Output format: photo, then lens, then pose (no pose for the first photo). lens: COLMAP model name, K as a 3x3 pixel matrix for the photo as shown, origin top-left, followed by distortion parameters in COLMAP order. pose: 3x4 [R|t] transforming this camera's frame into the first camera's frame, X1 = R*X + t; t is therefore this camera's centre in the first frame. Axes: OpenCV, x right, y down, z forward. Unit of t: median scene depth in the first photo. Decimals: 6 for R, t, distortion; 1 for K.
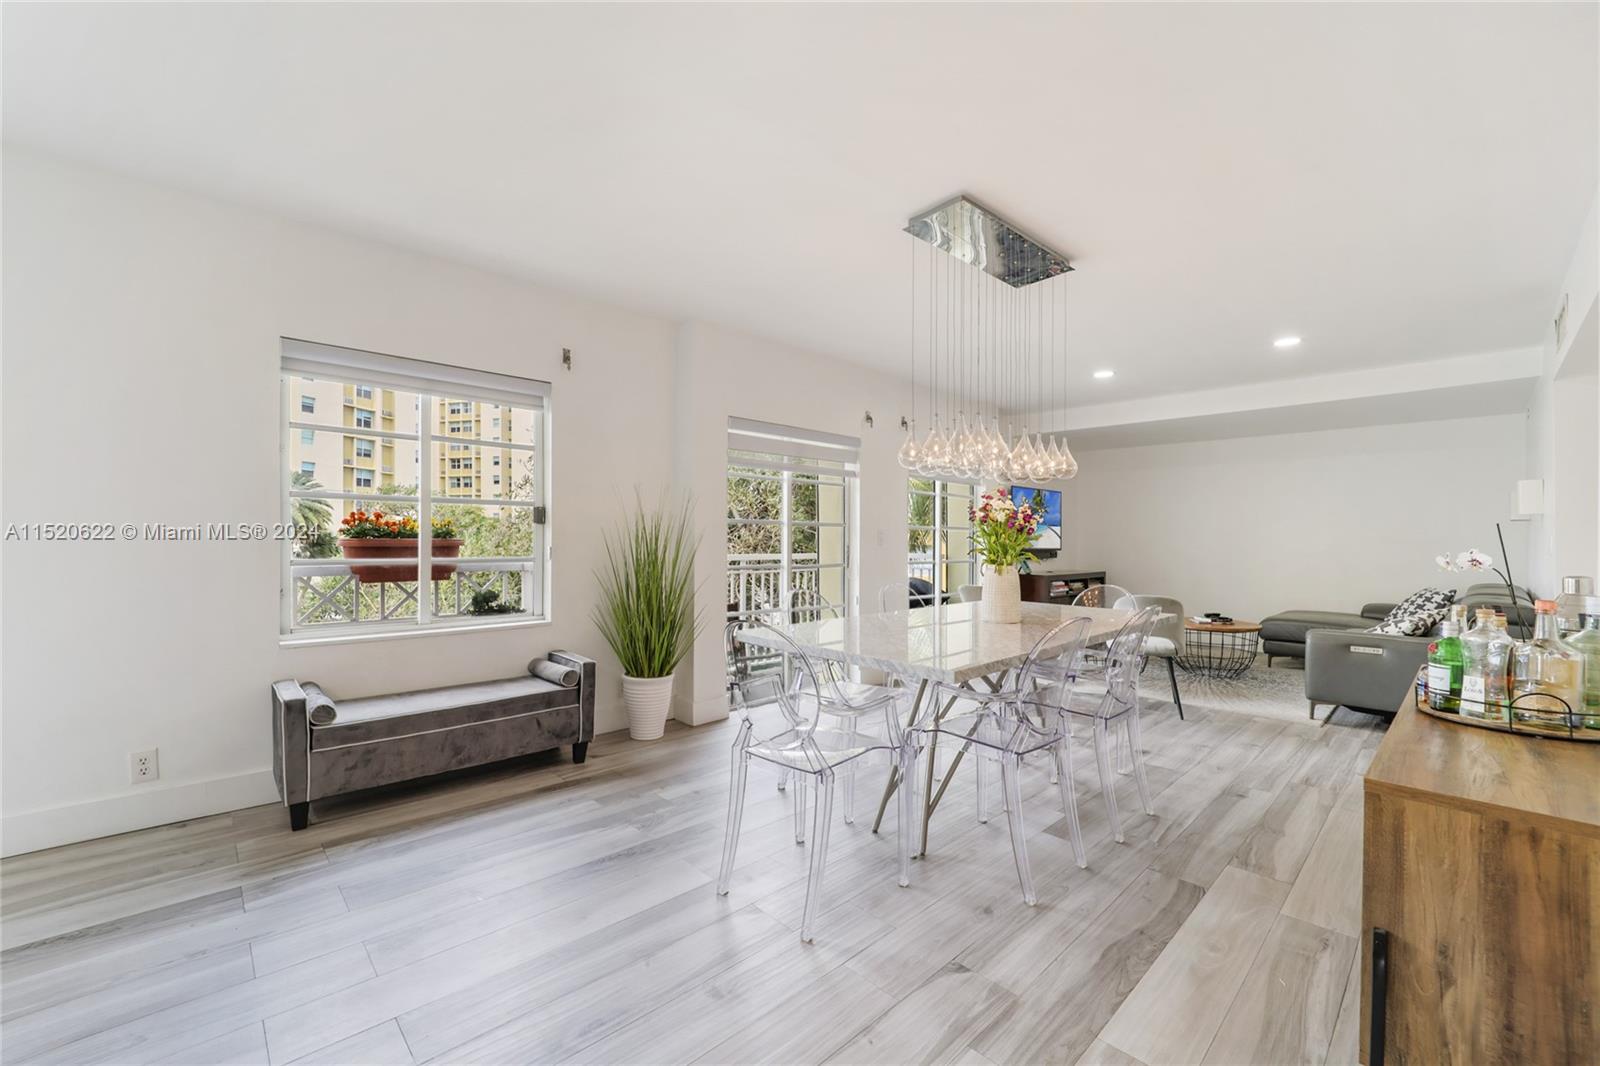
lens RADIAL K [[649.4, 0, 794.4], [0, 649.4, 535.2], [0, 0, 1]] dist [-0.012226, -0.000503]
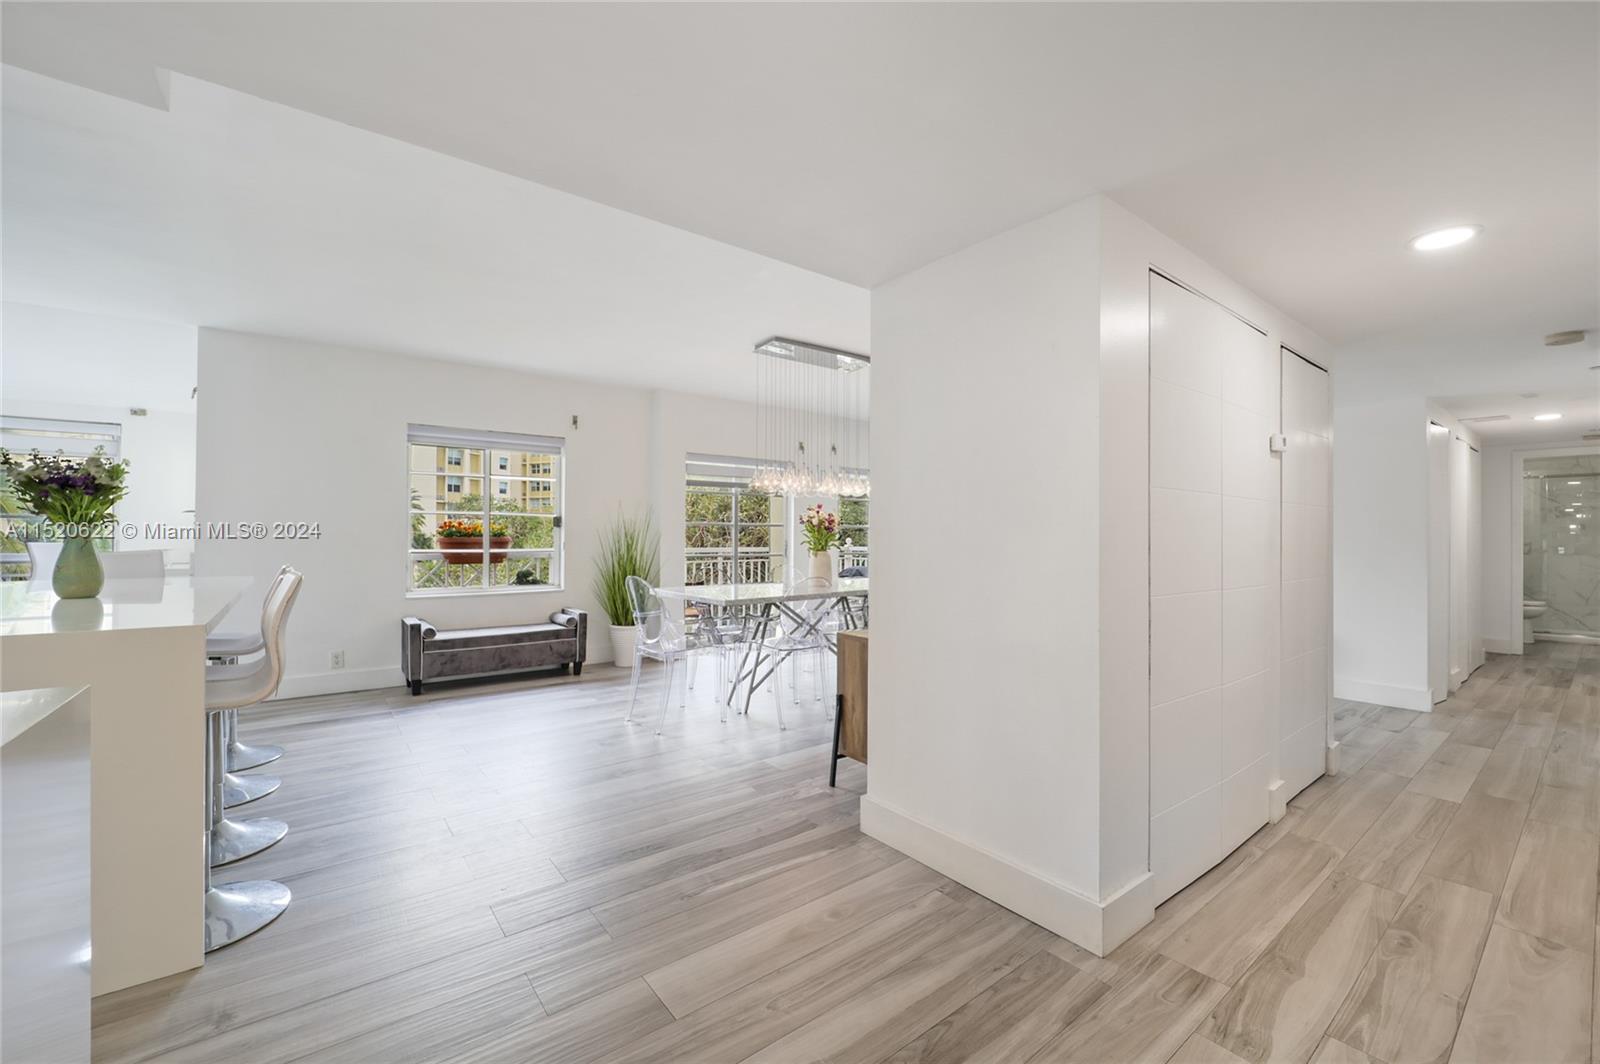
lens RADIAL K [[640.7, 0, 796.0], [0, 640.7, 525.1], [0, 0, 1]] dist [0.000287, 0.000034]
pose [[0.995143, -0.007041, -0.098192, 0.361570], [0.005728, 0.999891, -0.013643, 0.001039], [0.098277, 0.013014, 0.995074, -0.529950]]
